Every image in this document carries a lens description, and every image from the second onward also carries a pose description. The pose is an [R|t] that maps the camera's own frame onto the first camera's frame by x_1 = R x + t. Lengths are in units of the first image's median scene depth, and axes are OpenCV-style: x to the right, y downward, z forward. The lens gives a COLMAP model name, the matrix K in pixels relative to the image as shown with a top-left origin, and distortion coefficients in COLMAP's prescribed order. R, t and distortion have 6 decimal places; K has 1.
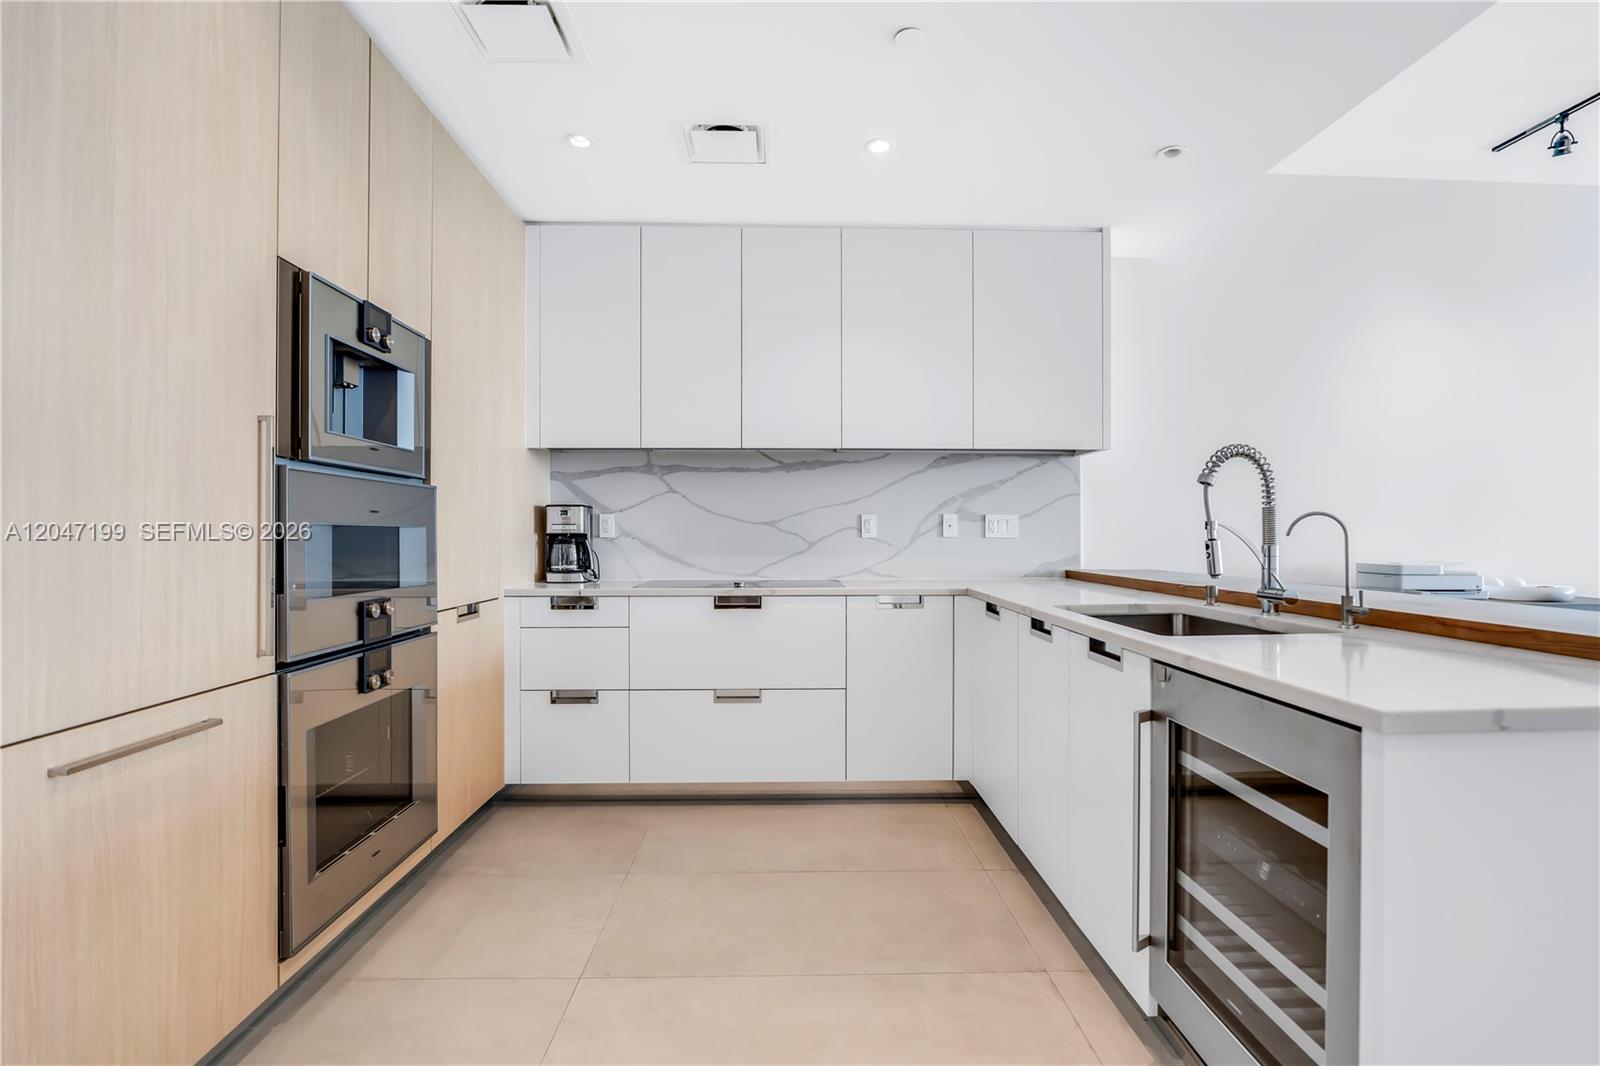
lens RADIAL K [[819.7, 0, 800.0], [0, 819.7, 533.0], [0, 0, 1]] dist [-0.001918, -0.001442]
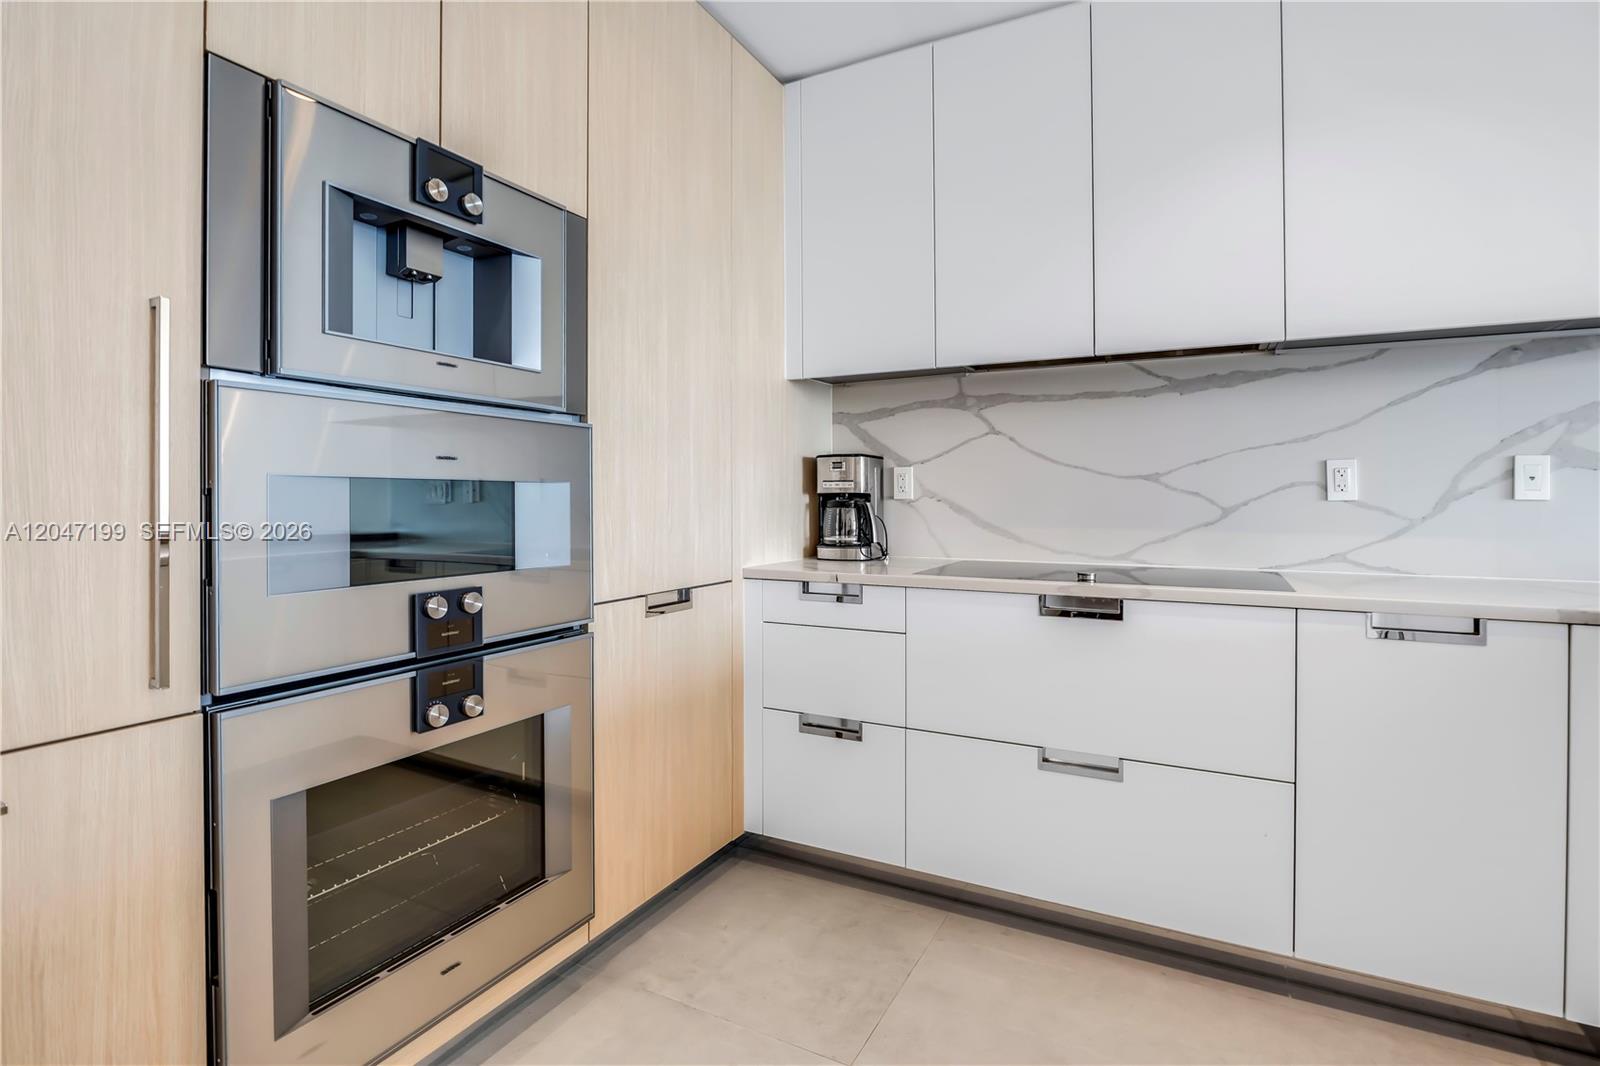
lens RADIAL K [[754.5, 0, 792.5], [0, 754.5, 500.4], [0, 0, 1]] dist [-0.011087, -0.000458]
pose [[0.861045, 0.002328, -0.508524, 0.022279], [0.000098, 0.999989, 0.004743, 0.003597], [0.508530, -0.004134, 0.861035, 0.401144]]
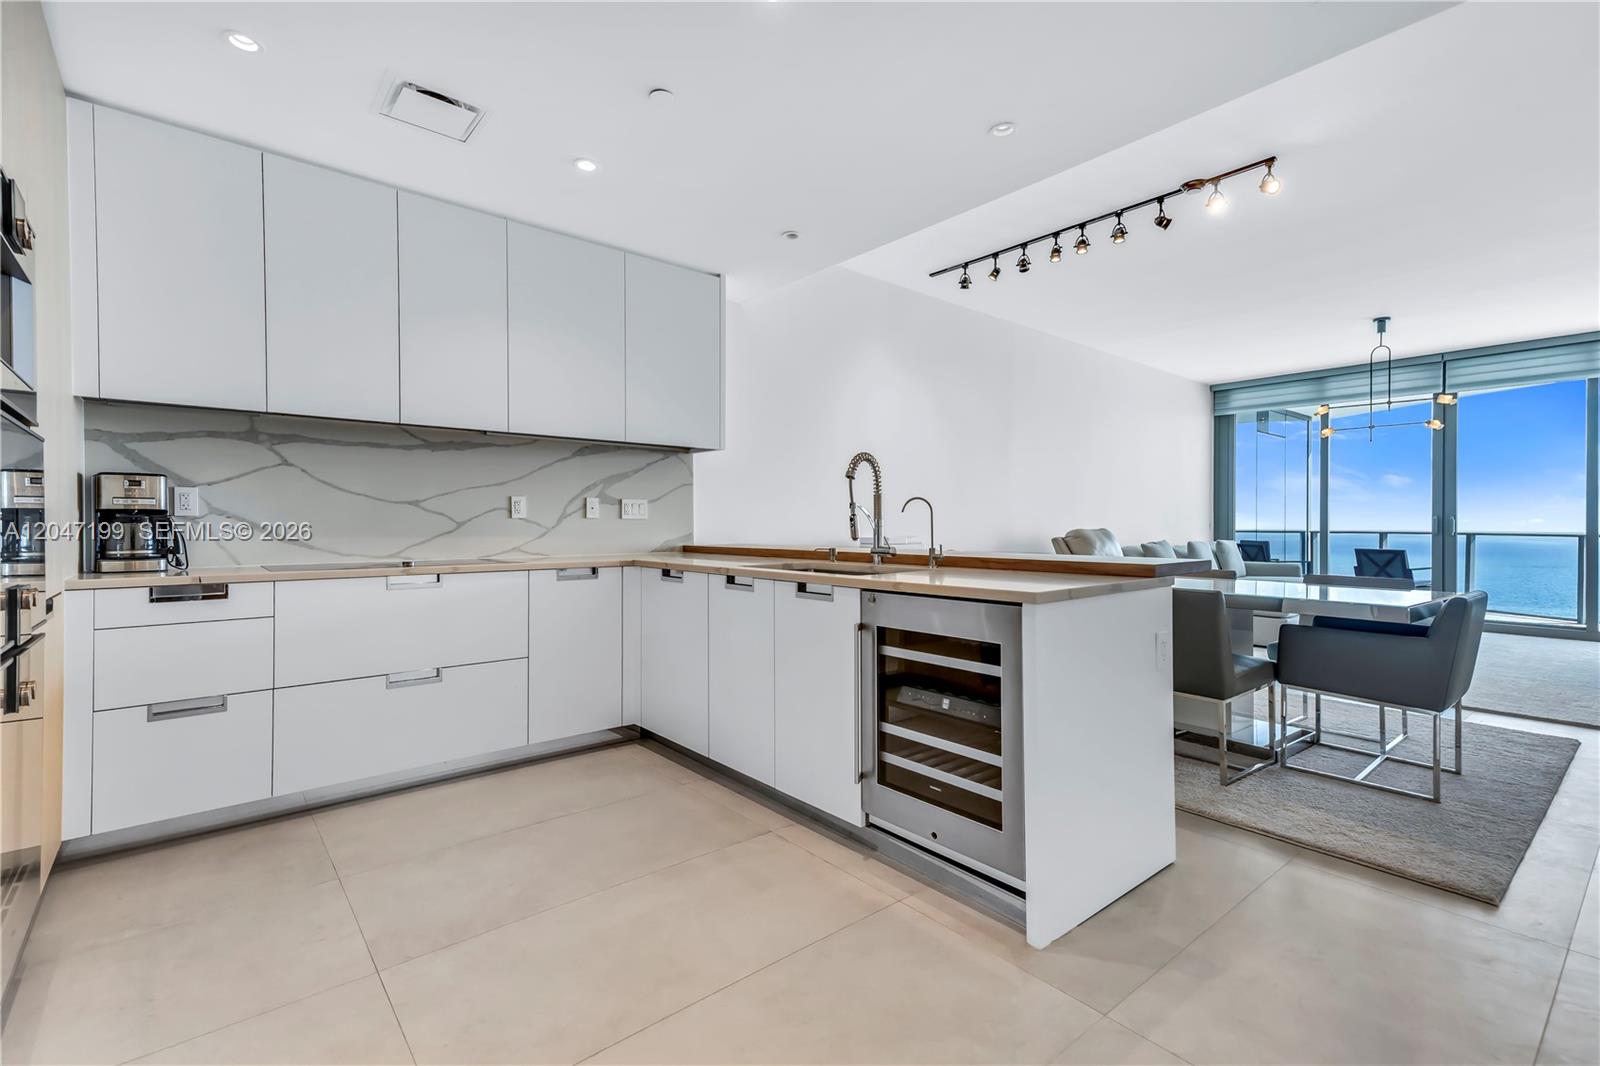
lens RADIAL K [[754.1, 0, 848.1], [0, 754.1, 527.6], [0, 0, 1]] dist [0.045564, 0.000171]
pose [[0.752974, -0.003948, 0.658038, -0.270331], [0.002091, 0.999991, 0.003606, 0.016931], [-0.658046, -0.001339, 0.752976, -0.020257]]
